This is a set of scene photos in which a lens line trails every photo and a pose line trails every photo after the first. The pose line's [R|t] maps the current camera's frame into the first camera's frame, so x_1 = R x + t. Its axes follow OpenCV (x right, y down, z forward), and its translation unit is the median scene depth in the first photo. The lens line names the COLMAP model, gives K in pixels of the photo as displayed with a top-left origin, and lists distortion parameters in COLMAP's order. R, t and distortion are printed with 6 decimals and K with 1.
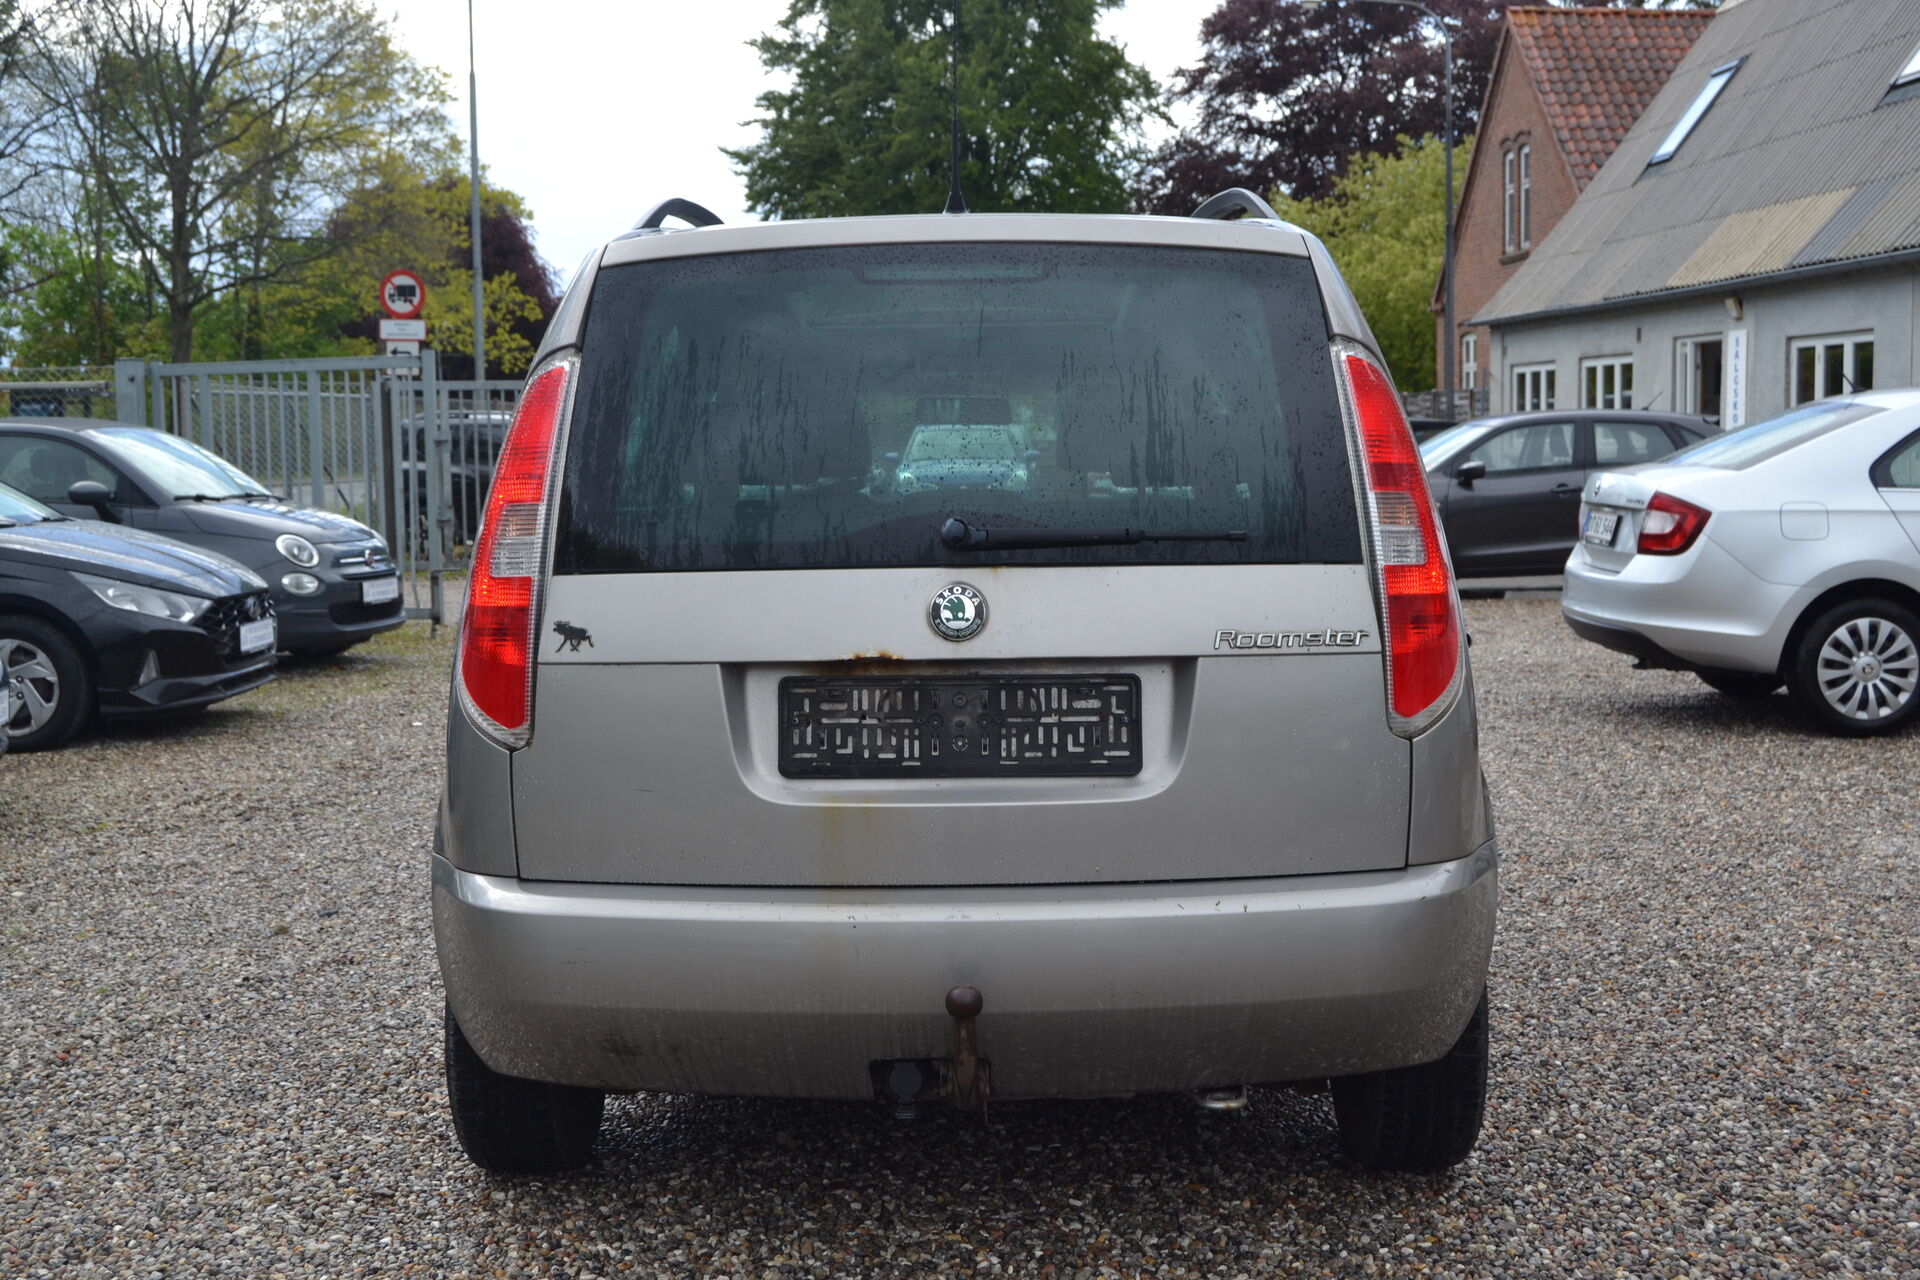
lens RADIAL K [[2214.0, 0, 945.2], [0, 2214.0, 644.4], [0, 0, 1]] dist [-0.033797, 0.000000]
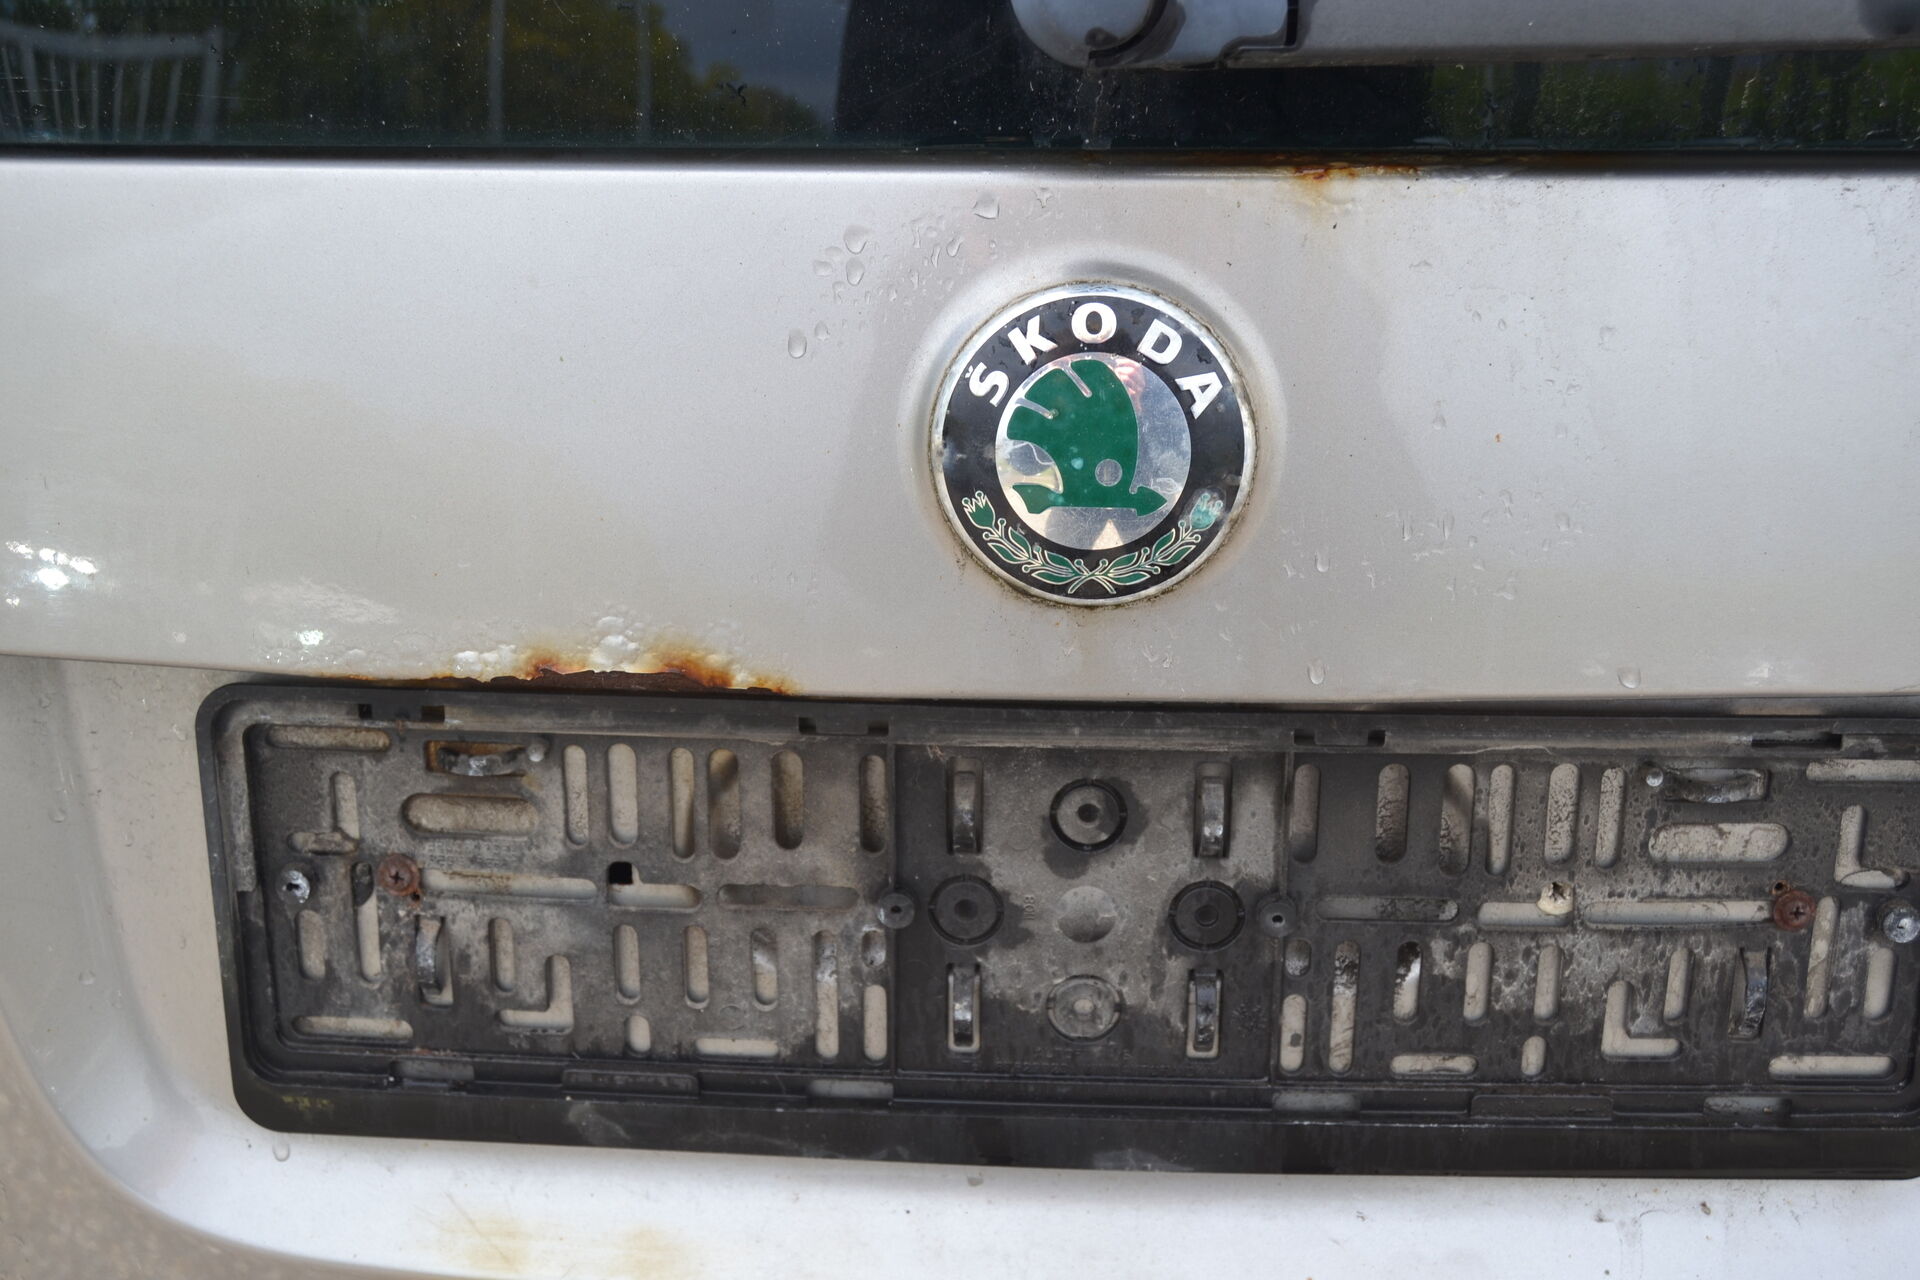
lens RADIAL K [[2214.0, 0, 960.9], [0, 2214.0, 640.5], [0, 0, 1]] dist [-0.033797, 0.000000]
pose [[0.998863, 0.027526, -0.038935, 0.000790], [-0.012527, 0.939352, 0.342725, -0.020190], [0.046007, -0.341848, 0.938628, 0.279567]]
